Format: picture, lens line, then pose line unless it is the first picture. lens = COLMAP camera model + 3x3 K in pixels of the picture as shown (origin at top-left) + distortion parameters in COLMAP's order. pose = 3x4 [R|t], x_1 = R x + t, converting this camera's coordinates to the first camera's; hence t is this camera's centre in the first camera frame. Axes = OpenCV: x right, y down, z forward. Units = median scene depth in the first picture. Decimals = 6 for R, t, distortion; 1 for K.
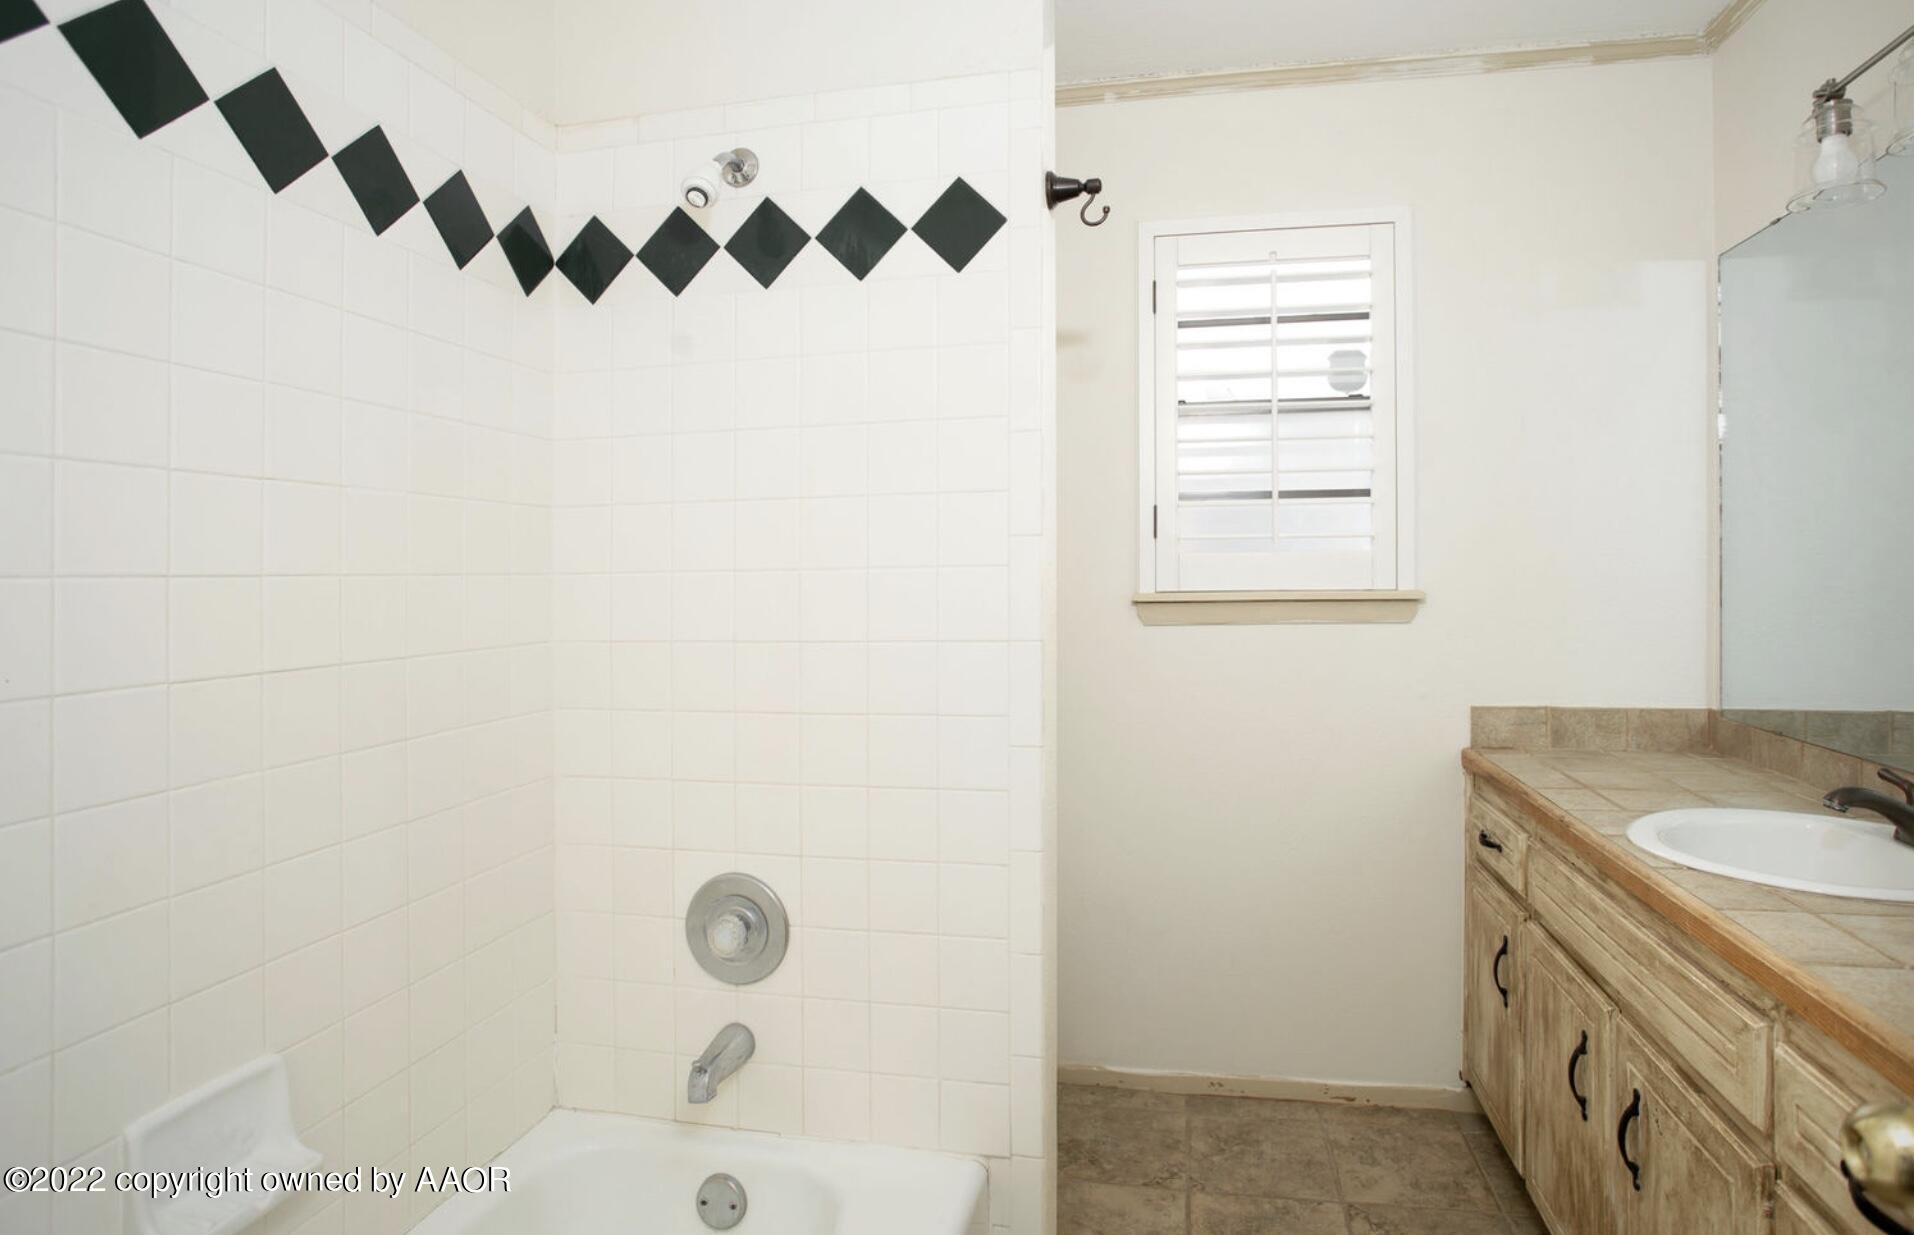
lens RADIAL K [[1209.3, 0, 959.0], [0, 1209.3, 556.8], [0, 0, 1]] dist [-0.090661, 0.048735]
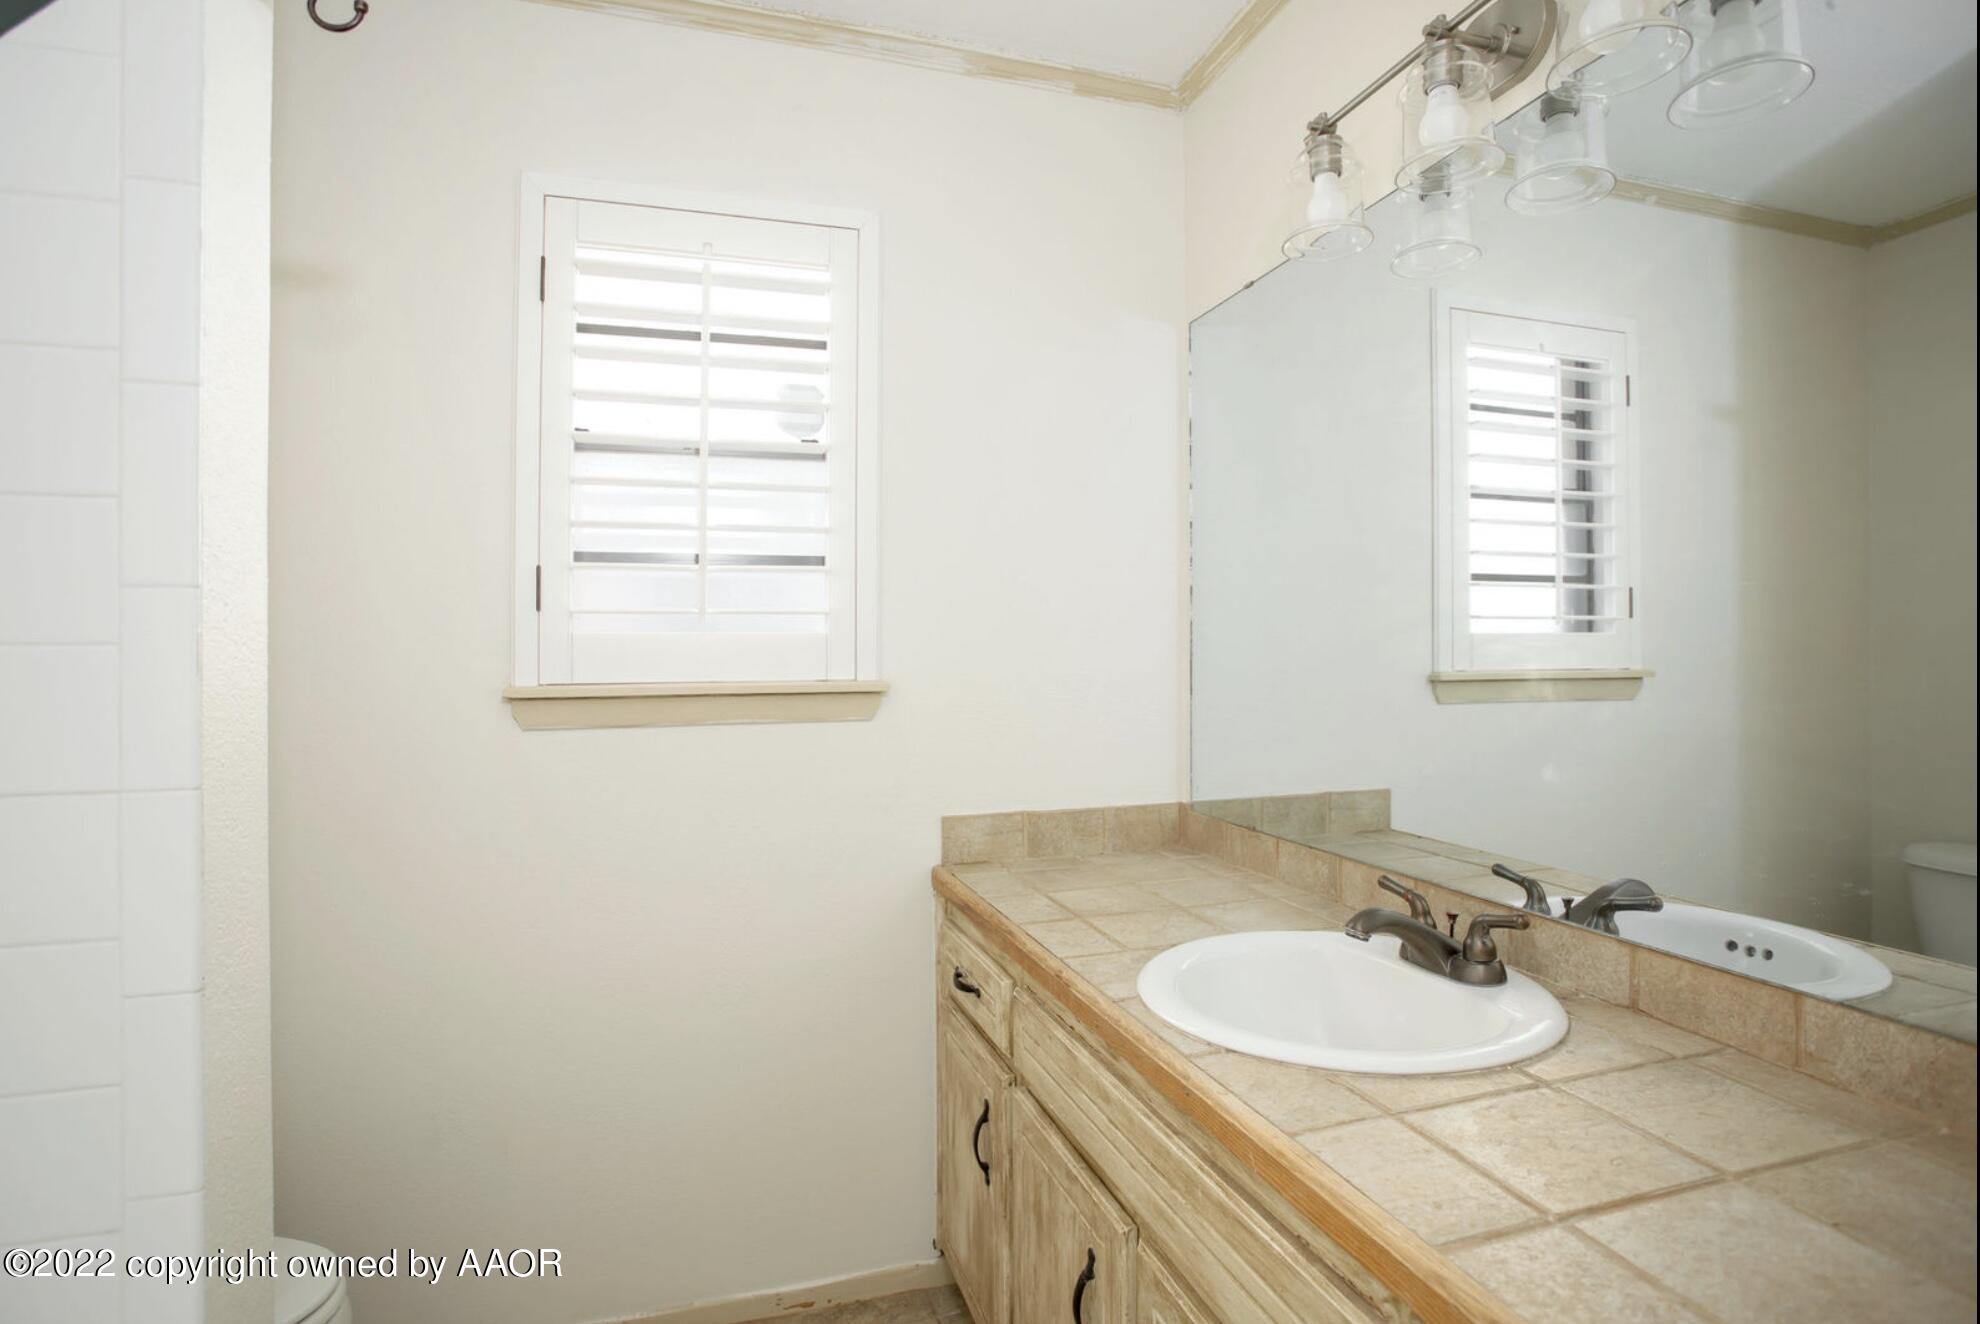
lens RADIAL K [[934.7, 0, 990.0], [0, 934.7, 662.0], [0, 0, 1]] dist [0.000170, 0.000207]
pose [[0.887121, -0.004435, 0.461516, 0.167529], [-0.003027, 0.999876, 0.015427, 0.006428], [-0.461528, -0.015083, 0.886998, 0.428883]]
